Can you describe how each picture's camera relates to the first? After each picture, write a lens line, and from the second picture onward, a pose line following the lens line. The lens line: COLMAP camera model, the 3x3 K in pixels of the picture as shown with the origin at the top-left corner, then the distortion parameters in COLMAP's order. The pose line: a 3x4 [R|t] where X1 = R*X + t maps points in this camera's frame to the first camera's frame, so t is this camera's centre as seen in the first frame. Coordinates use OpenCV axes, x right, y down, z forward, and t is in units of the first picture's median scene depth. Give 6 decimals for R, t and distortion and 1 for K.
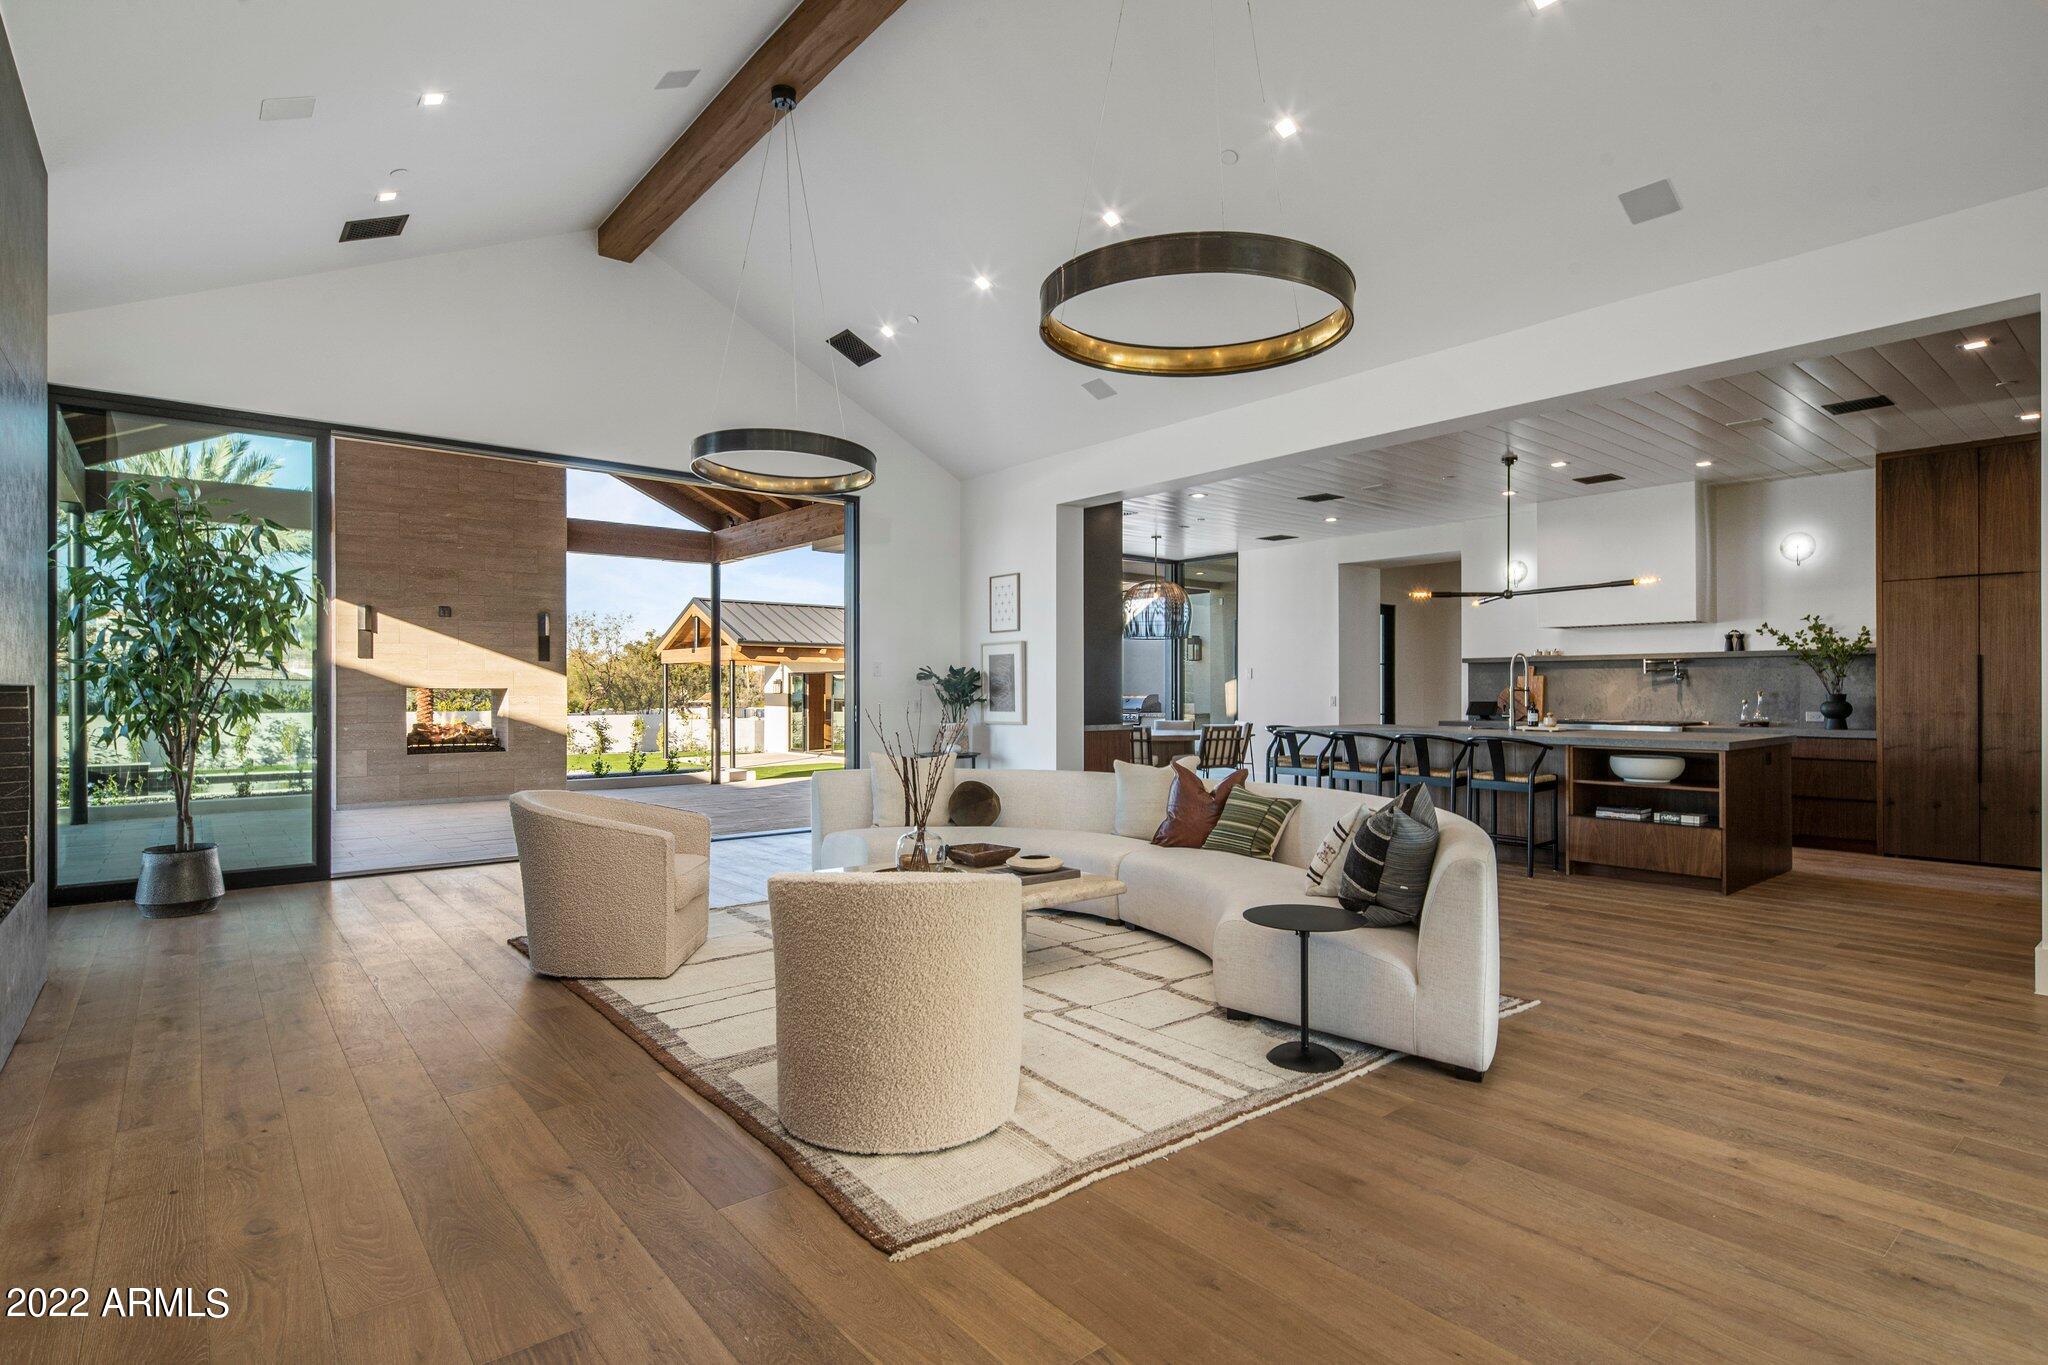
lens RADIAL K [[1021.1, 0, 1014.2], [0, 1021.1, 686.7], [0, 0, 1]] dist [-0.002386, -0.000415]
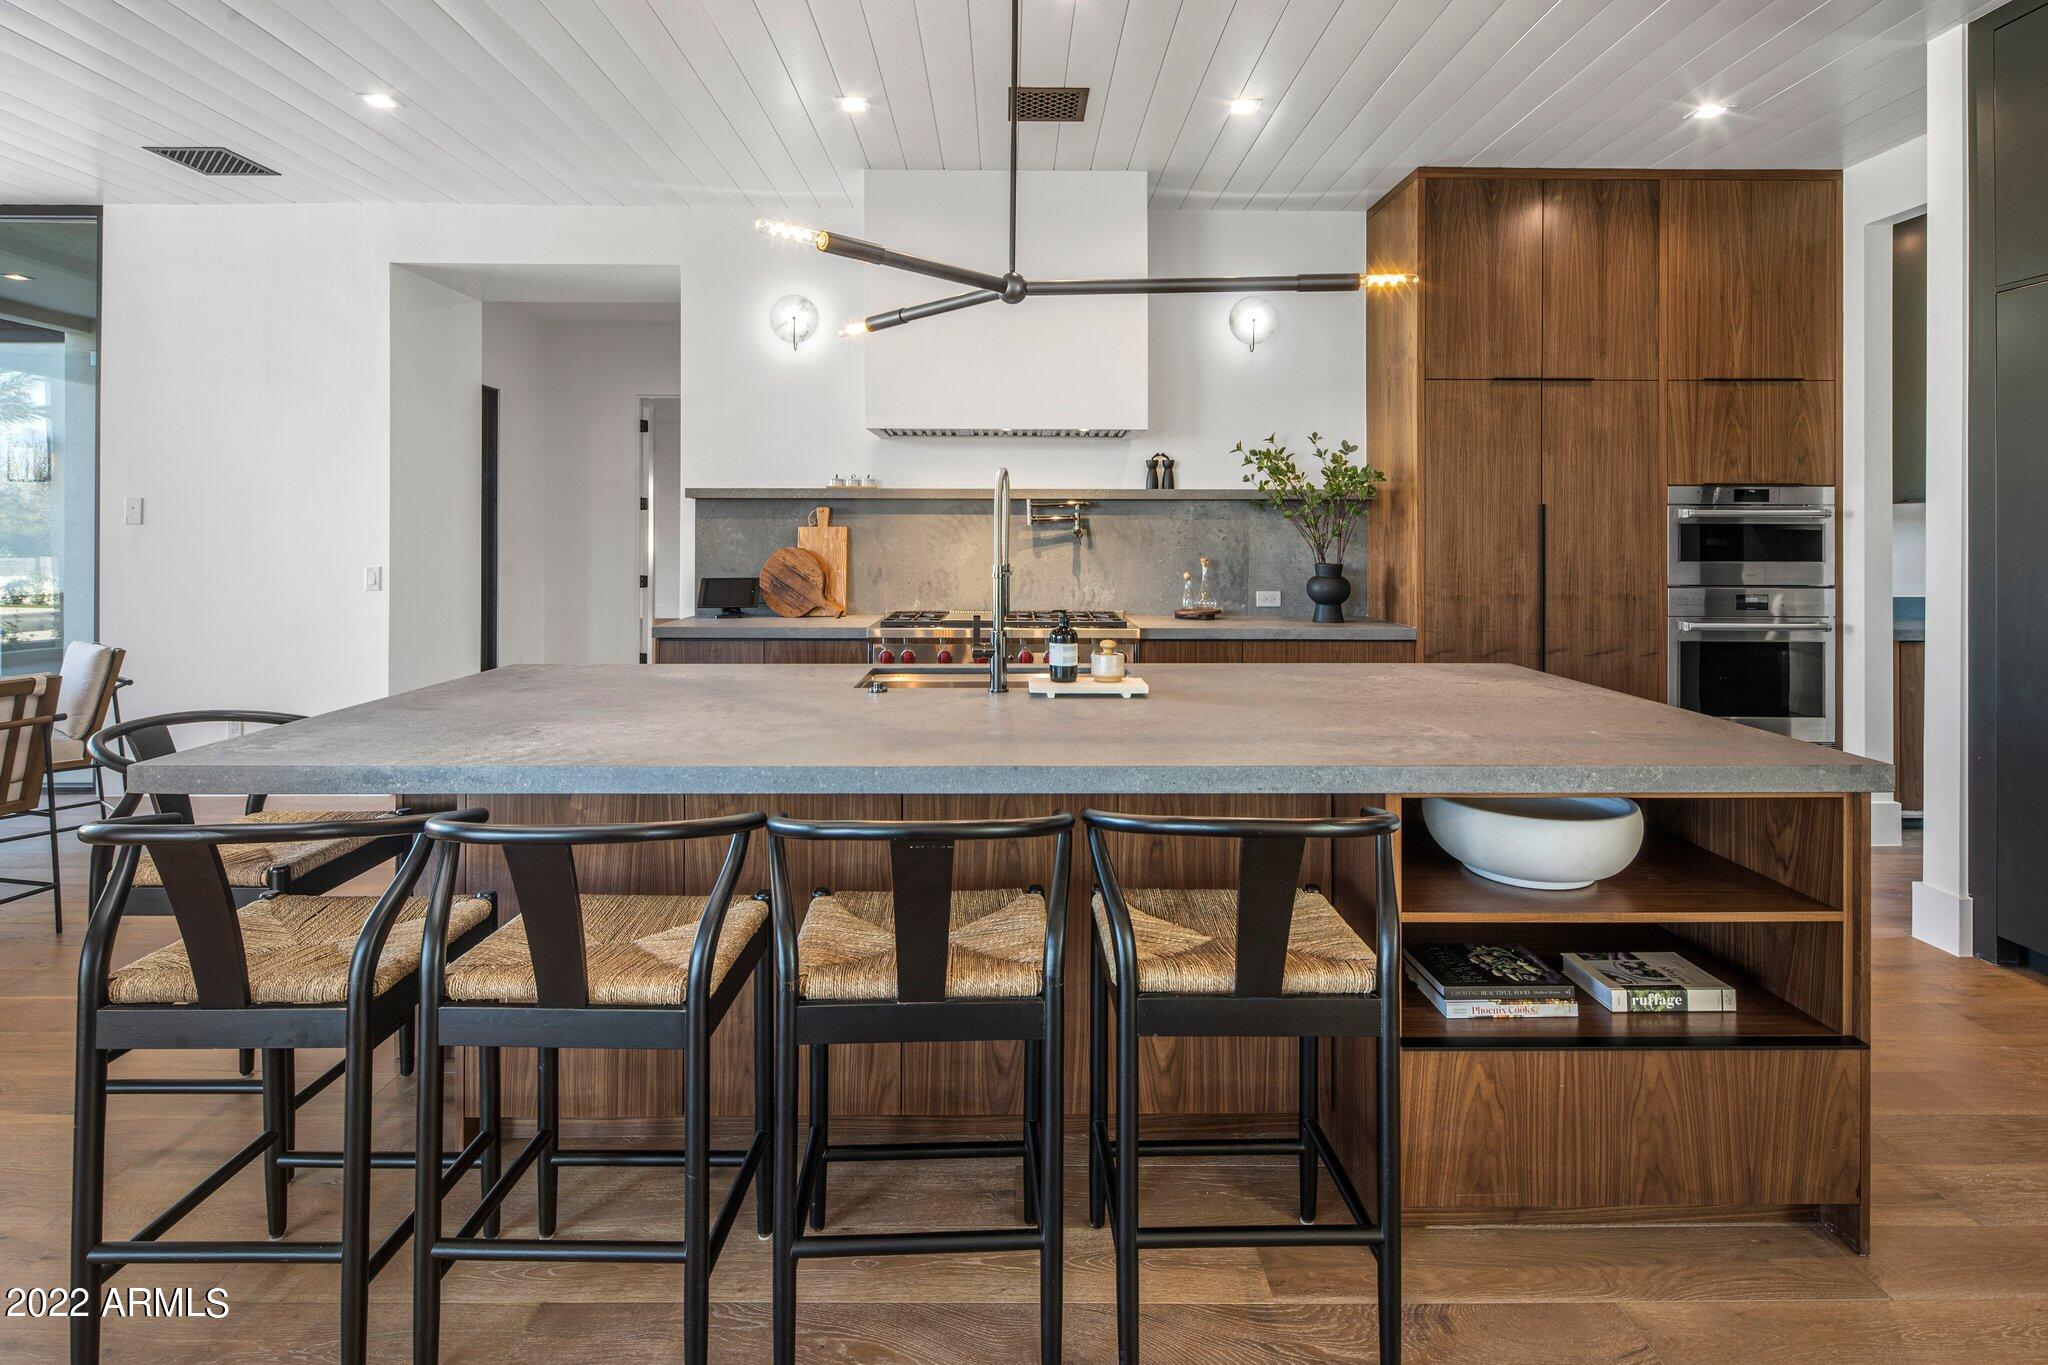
lens RADIAL K [[1007.5, 0, 1019.6], [0, 1007.5, 527.5], [0, 0, 1]] dist [-0.002714, -0.000509]
pose [[0.627021, 0.005159, 0.778985, 0.223286], [-0.006228, 0.999979, -0.001609, -0.012321], [-0.778978, -0.003842, 0.627040, 0.765408]]
